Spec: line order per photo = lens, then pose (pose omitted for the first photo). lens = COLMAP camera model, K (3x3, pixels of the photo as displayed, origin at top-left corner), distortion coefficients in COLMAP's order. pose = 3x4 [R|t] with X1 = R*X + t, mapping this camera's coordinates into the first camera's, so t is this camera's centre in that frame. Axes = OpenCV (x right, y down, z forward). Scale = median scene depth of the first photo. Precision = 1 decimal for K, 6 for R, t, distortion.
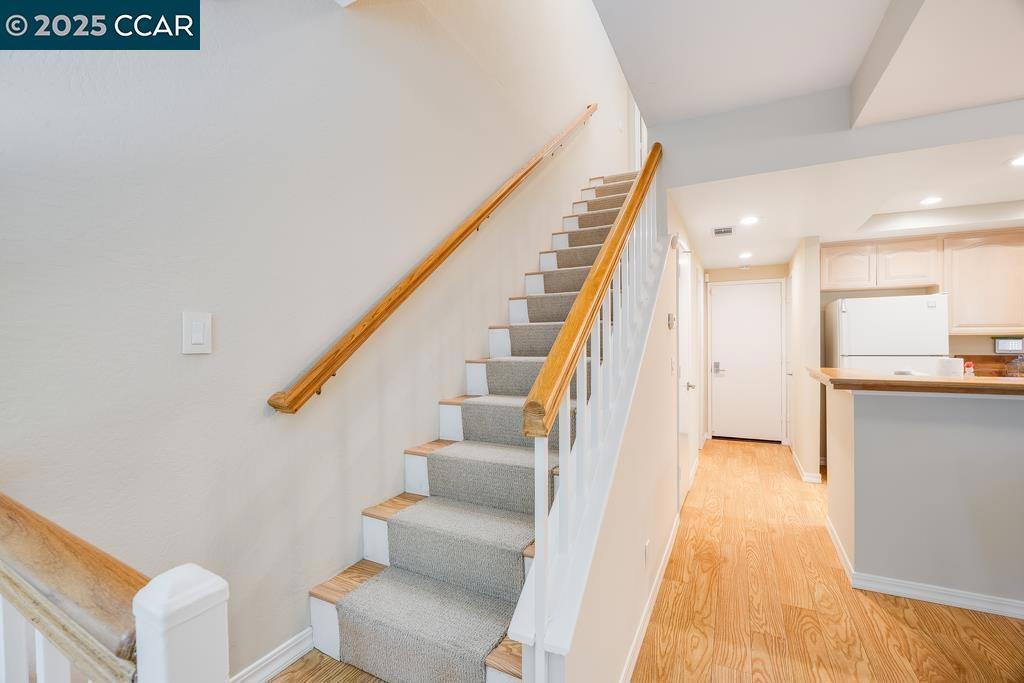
lens RADIAL K [[436.7, 0, 508.4], [0, 436.7, 341.1], [0, 0, 1]] dist [-0.018567, 0.000296]
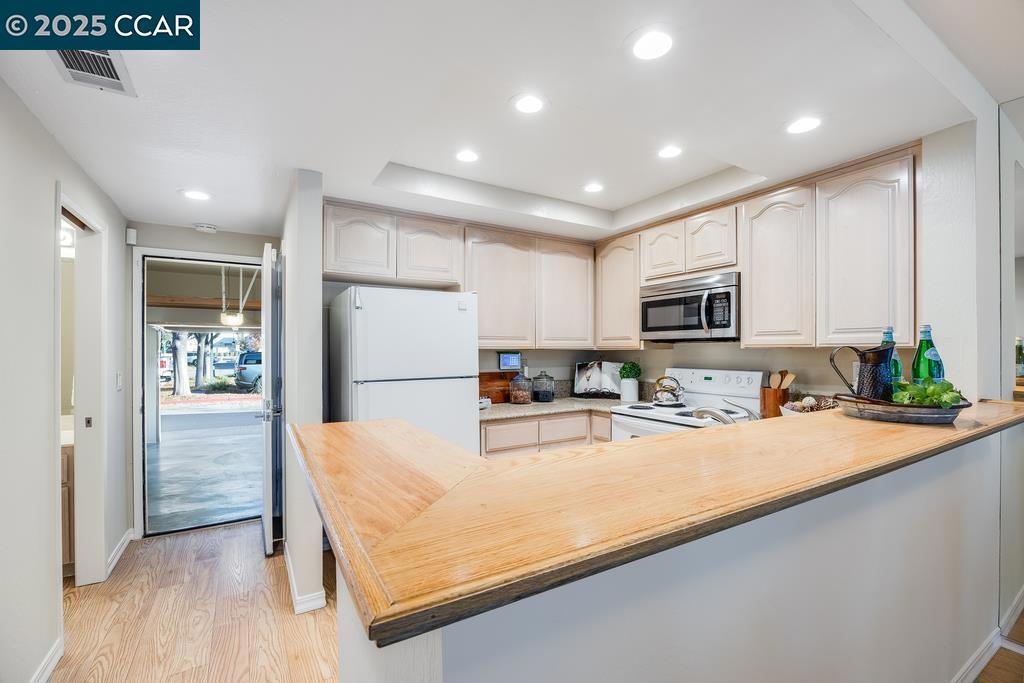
lens RADIAL K [[443.0, 0, 512.5], [0, 443.0, 350.9], [0, 0, 1]] dist [-0.010993, 0.000240]
pose [[0.515110, 0.005391, 0.857107, 0.365532], [0.001180, 0.999975, -0.006999, -0.004321], [-0.857123, 0.004617, 0.515091, 0.505516]]
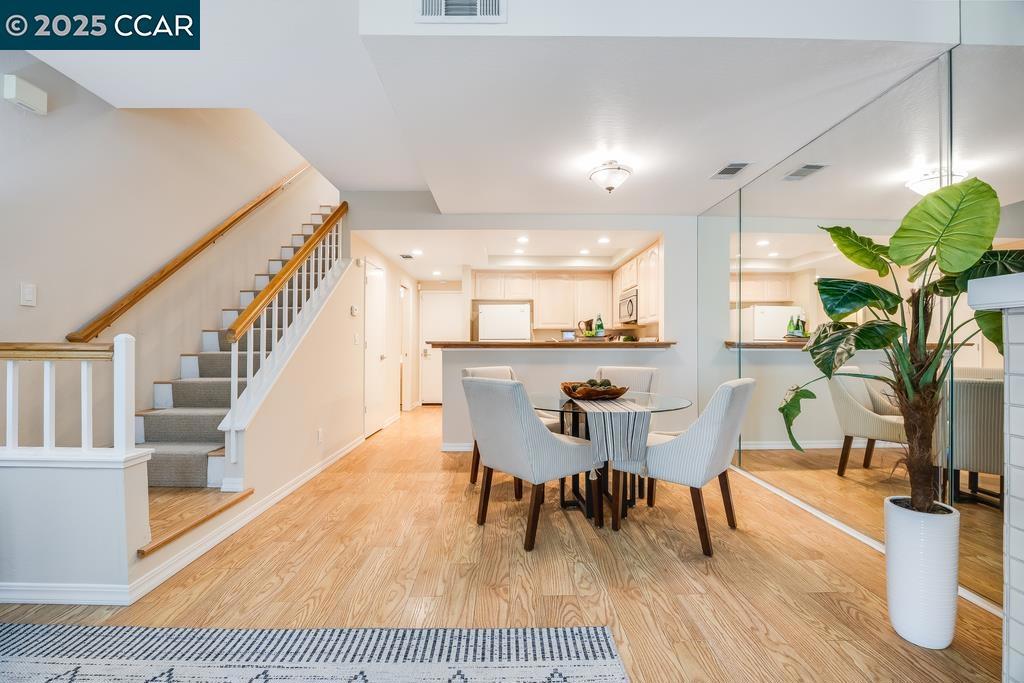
lens RADIAL K [[446.0, 0, 508.2], [0, 446.0, 342.7], [0, 0, 1]] dist [-0.011543, 0.000444]
pose [[0.881418, 0.011873, 0.472187, 0.070558], [-0.007698, 0.999912, -0.010772, 0.063485], [-0.472274, 0.005860, 0.881432, -0.543358]]
